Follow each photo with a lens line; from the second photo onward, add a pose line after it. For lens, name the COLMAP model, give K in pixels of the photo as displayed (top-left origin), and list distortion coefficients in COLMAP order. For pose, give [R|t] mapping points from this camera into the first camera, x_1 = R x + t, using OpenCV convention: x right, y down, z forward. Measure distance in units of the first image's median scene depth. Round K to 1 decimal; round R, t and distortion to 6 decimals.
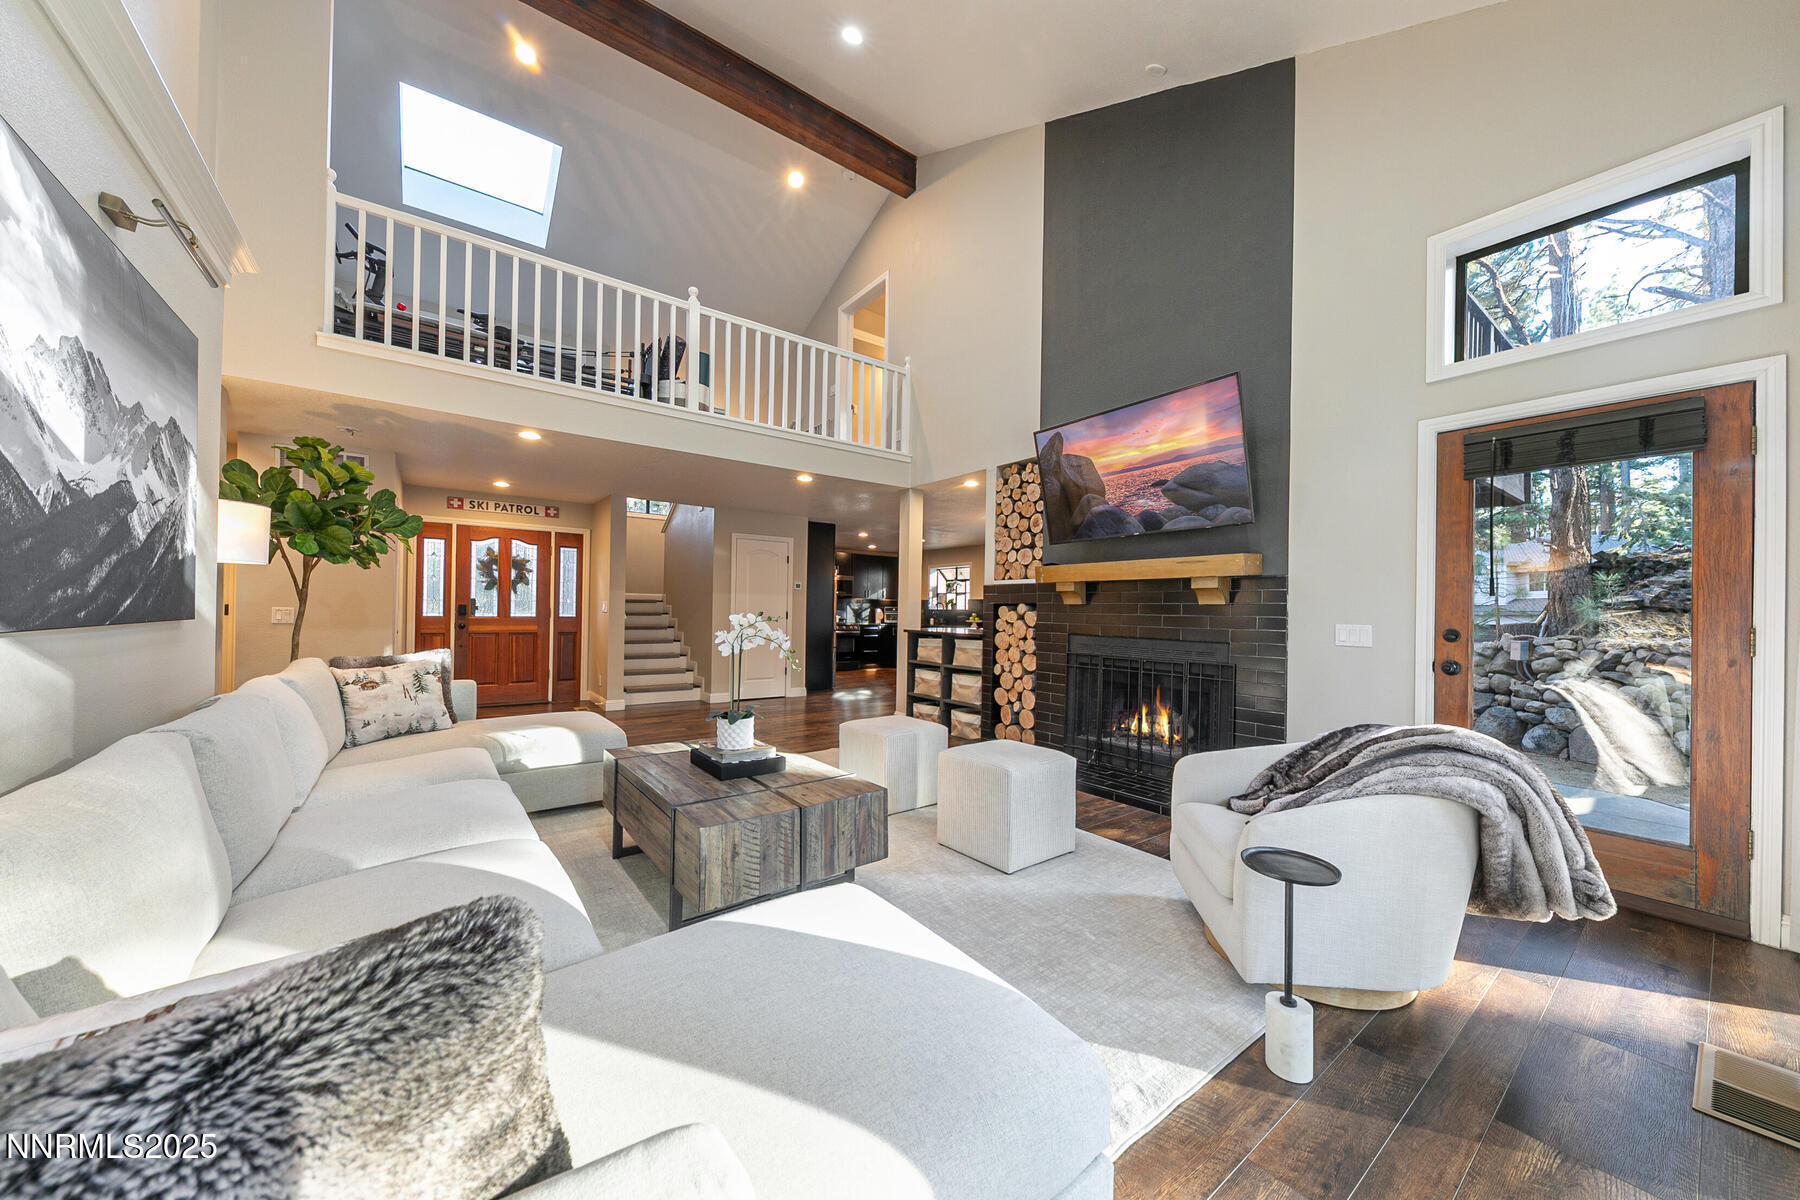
lens RADIAL K [[630.9, 0, 905.9], [0, 630.9, 608.9], [0, 0, 1]] dist [-0.000579, -0.000002]
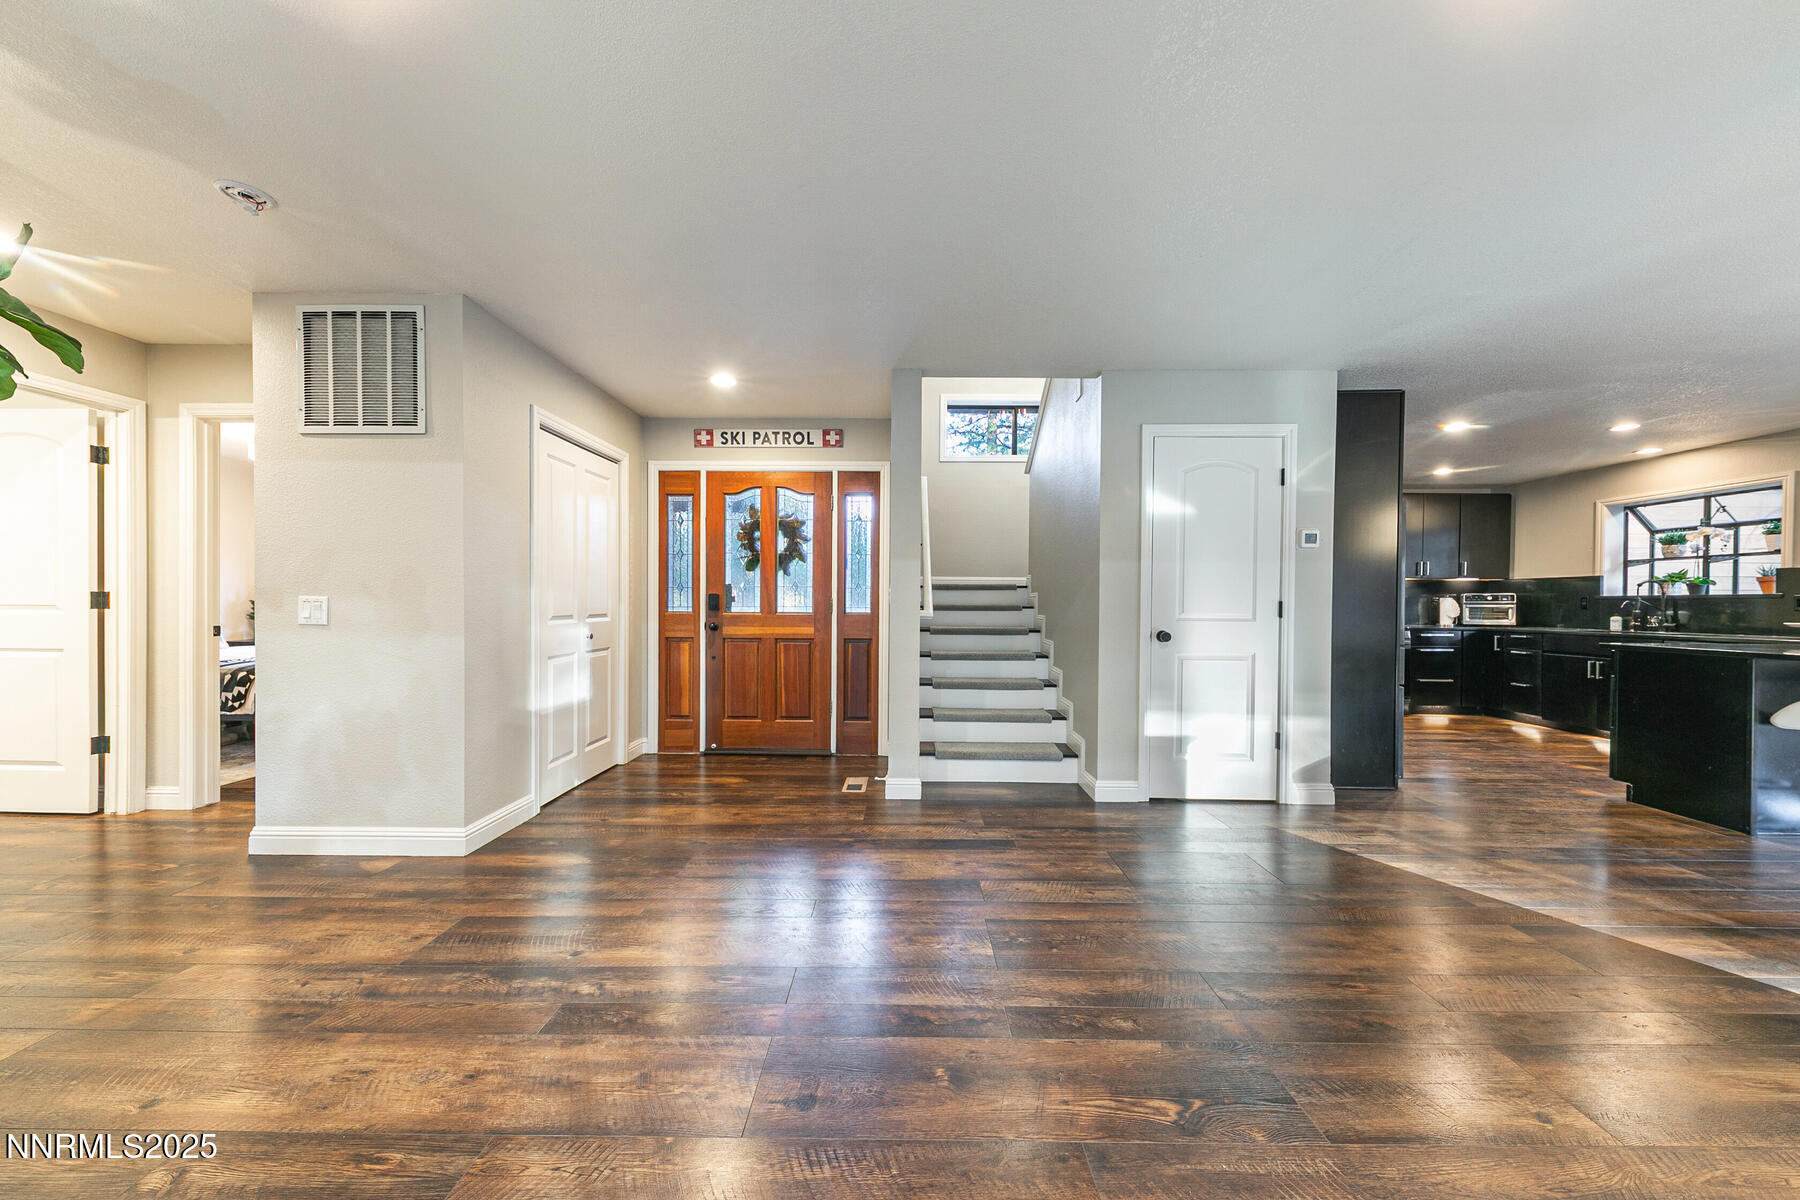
lens RADIAL K [[630.9, 0, 899.7], [0, 630.9, 609.8], [0, 0, 1]] dist [-0.000579, -0.000002]
pose [[0.797689, -0.001695, -0.603067, -0.150393], [0.006532, 0.999962, 0.005830, 0.006642], [0.603034, -0.008590, 0.797669, 0.564104]]
